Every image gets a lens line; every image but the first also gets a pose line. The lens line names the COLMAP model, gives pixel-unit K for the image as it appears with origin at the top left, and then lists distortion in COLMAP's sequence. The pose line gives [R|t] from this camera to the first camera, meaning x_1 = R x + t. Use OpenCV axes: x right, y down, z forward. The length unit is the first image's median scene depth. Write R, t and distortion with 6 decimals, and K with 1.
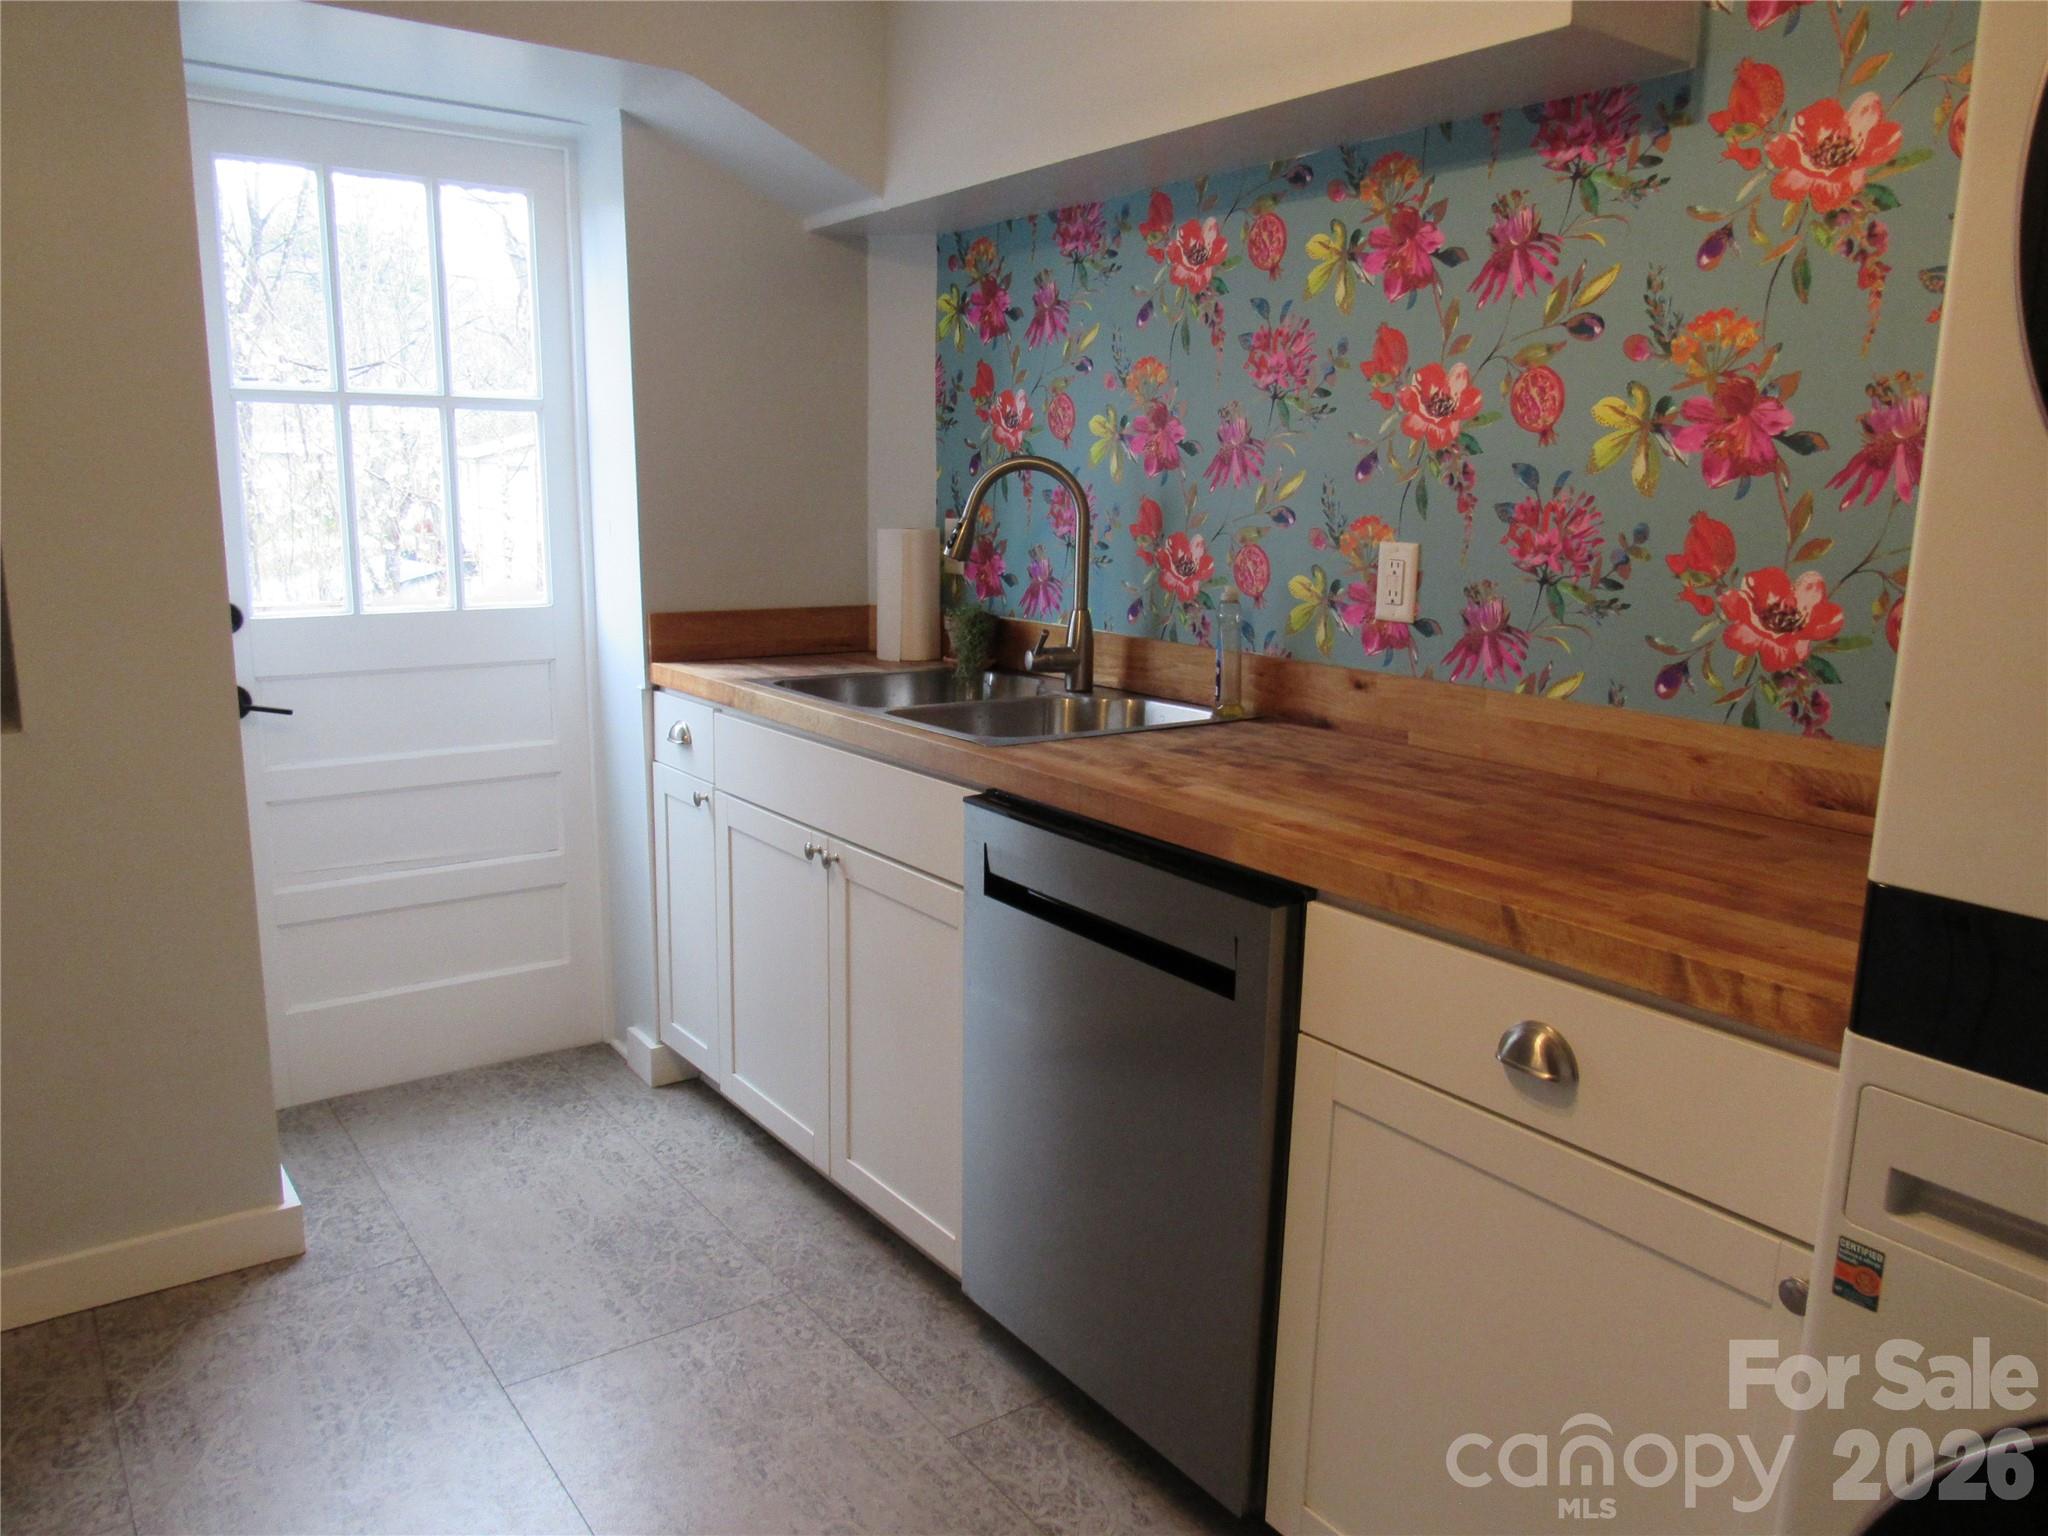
lens RADIAL K [[1465.9, 0, 1026.4], [0, 1465.9, 772.9], [0, 0, 1]] dist [-0.024775, 0.005908]
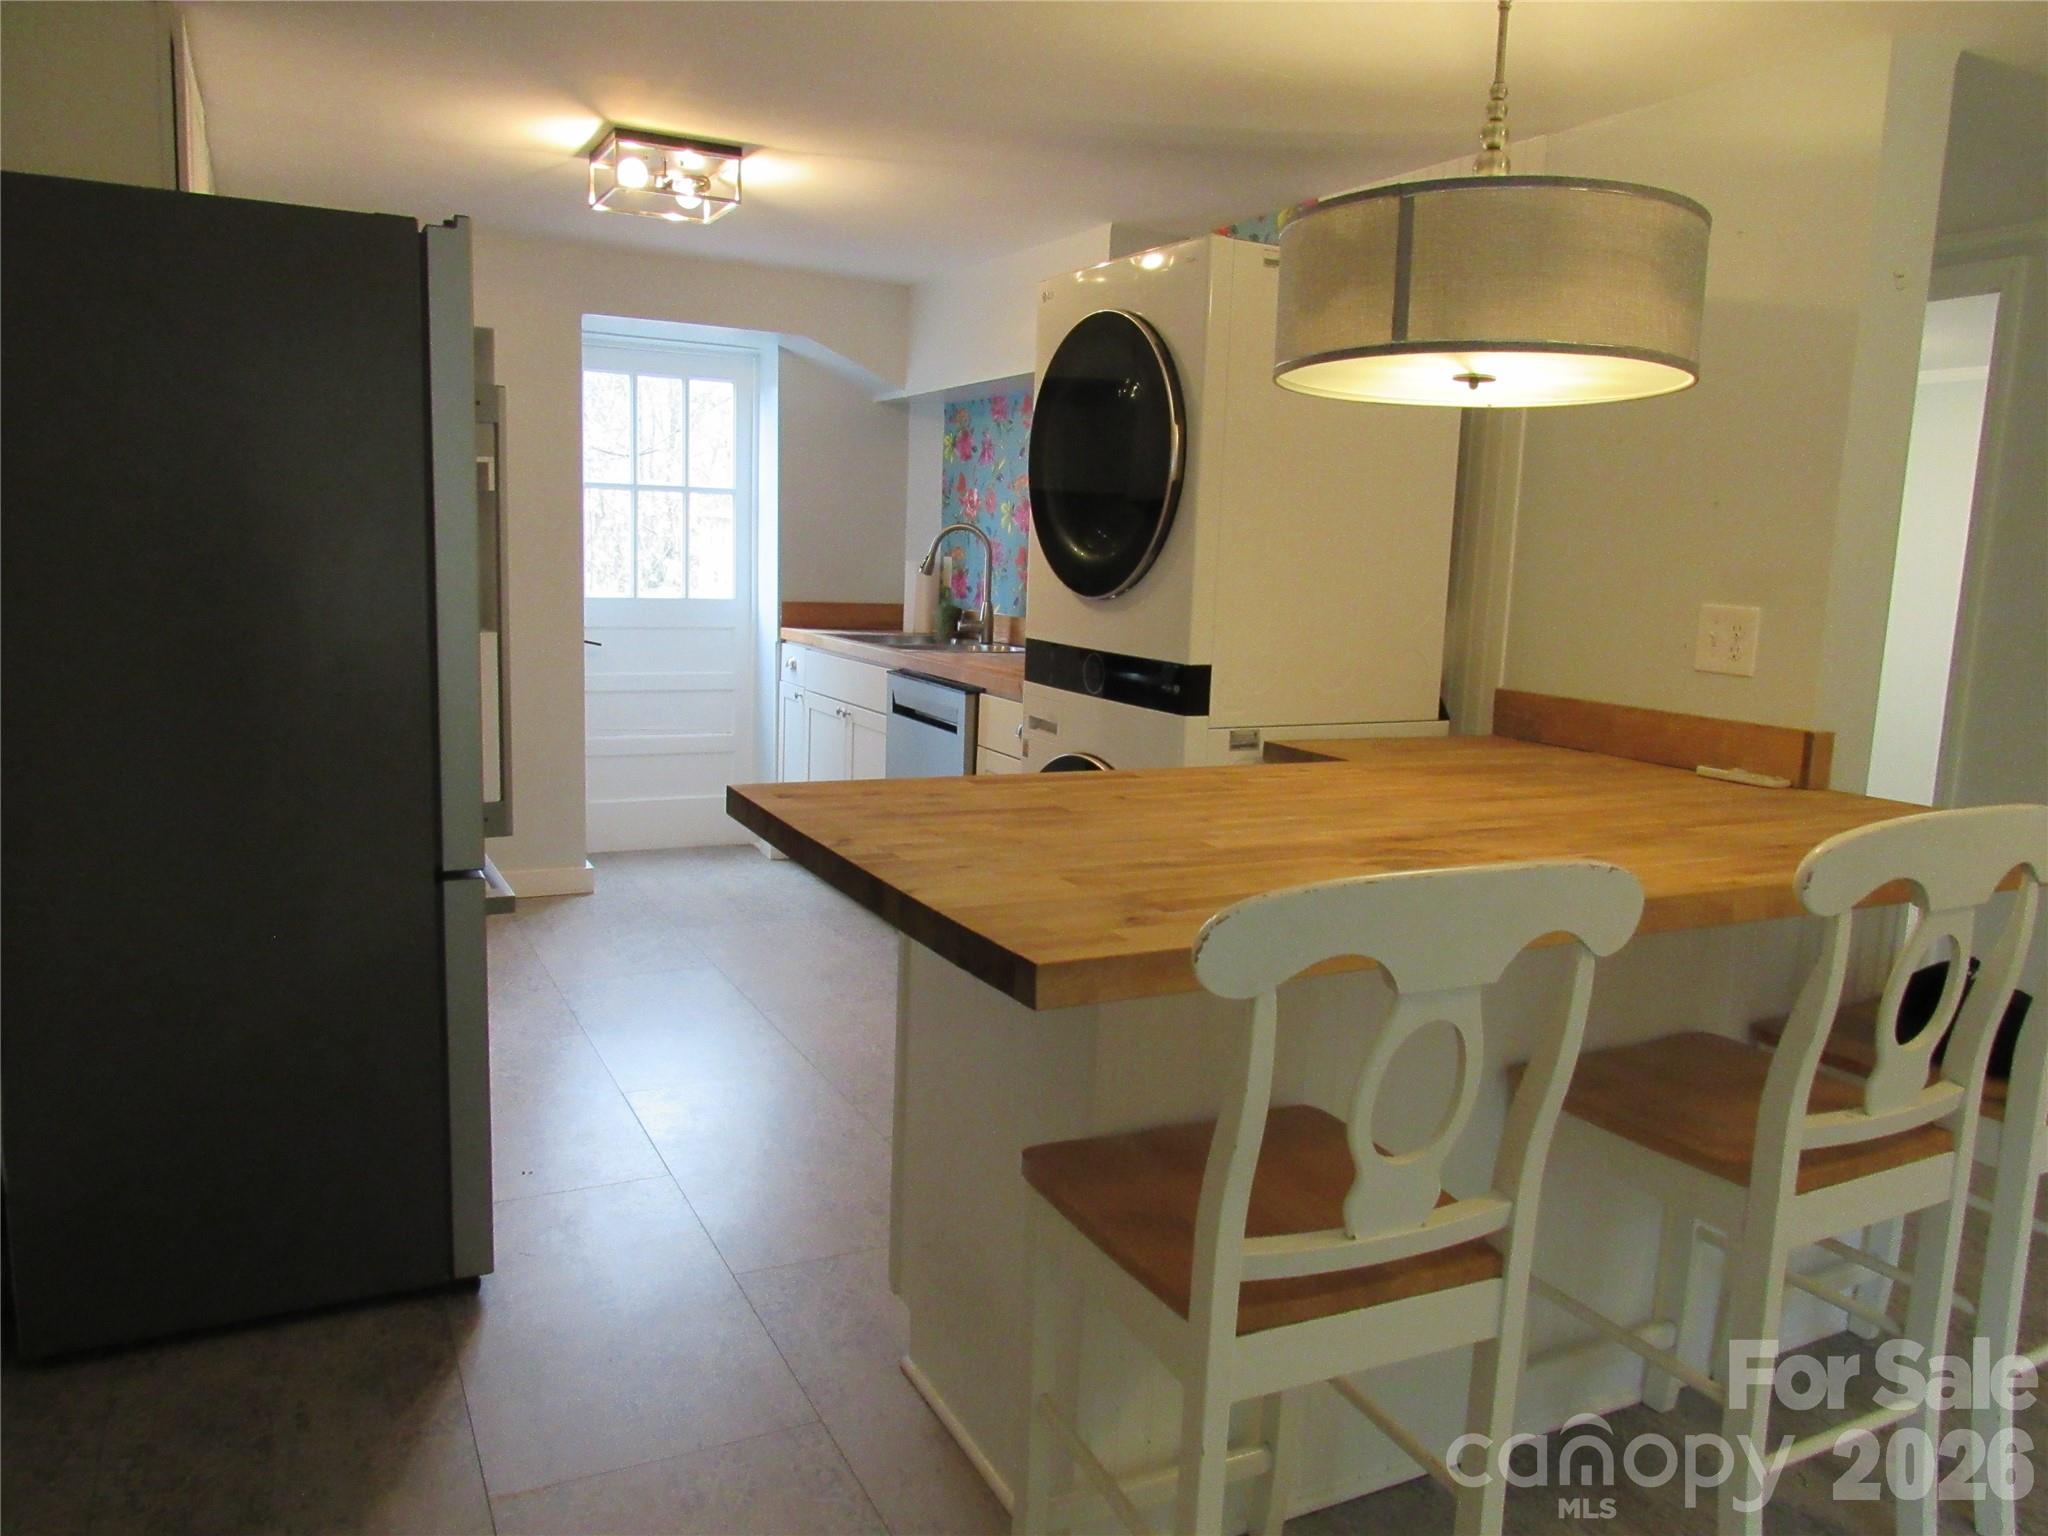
lens RADIAL K [[1465.9, 0, 1021.3], [0, 1465.9, 764.9], [0, 0, 1]] dist [-0.024775, 0.005908]
pose [[0.987303, 0.044666, -0.152441, 0.348989], [-0.052183, 0.997593, -0.045667, 0.173057], [0.150034, 0.053042, 0.987257, -0.818956]]
